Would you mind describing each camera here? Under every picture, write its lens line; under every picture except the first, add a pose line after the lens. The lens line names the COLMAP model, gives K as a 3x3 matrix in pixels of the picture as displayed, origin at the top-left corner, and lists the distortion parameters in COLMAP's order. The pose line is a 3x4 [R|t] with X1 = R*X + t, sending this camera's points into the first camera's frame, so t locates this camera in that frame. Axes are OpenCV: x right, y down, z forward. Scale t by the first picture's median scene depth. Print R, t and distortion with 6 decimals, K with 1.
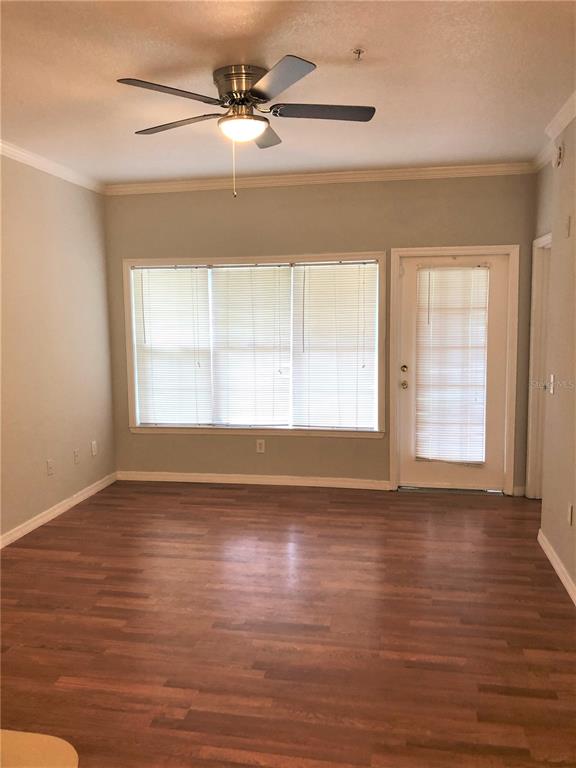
lens RADIAL K [[625.4, 0, 288.0], [0, 625.4, 384.0], [0, 0, 1]] dist [0.013652, -0.001254]
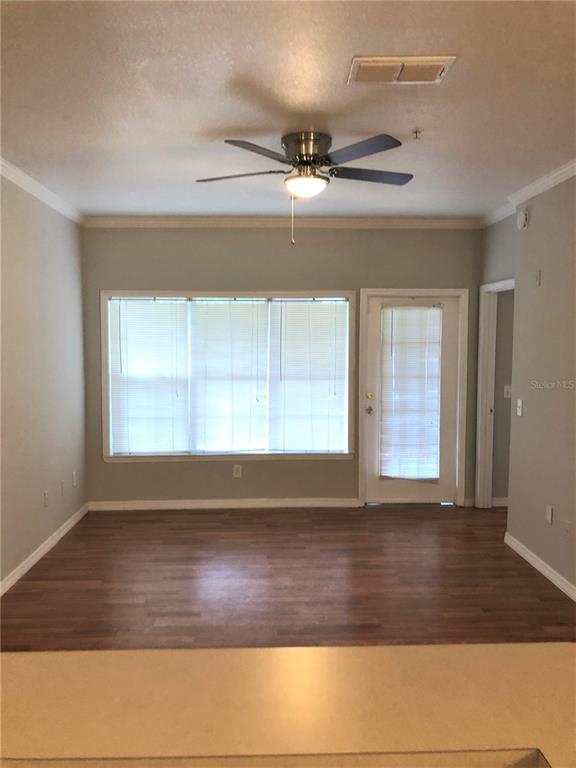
lens RADIAL K [[625.4, 0, 288.0], [0, 625.4, 384.0], [0, 0, 1]] dist [0.013652, -0.001254]
pose [[0.975348, -0.004183, 0.220632, -0.201618], [0.014555, 0.998863, -0.045407, 0.002557], [-0.220191, 0.047499, 0.974300, -0.048767]]
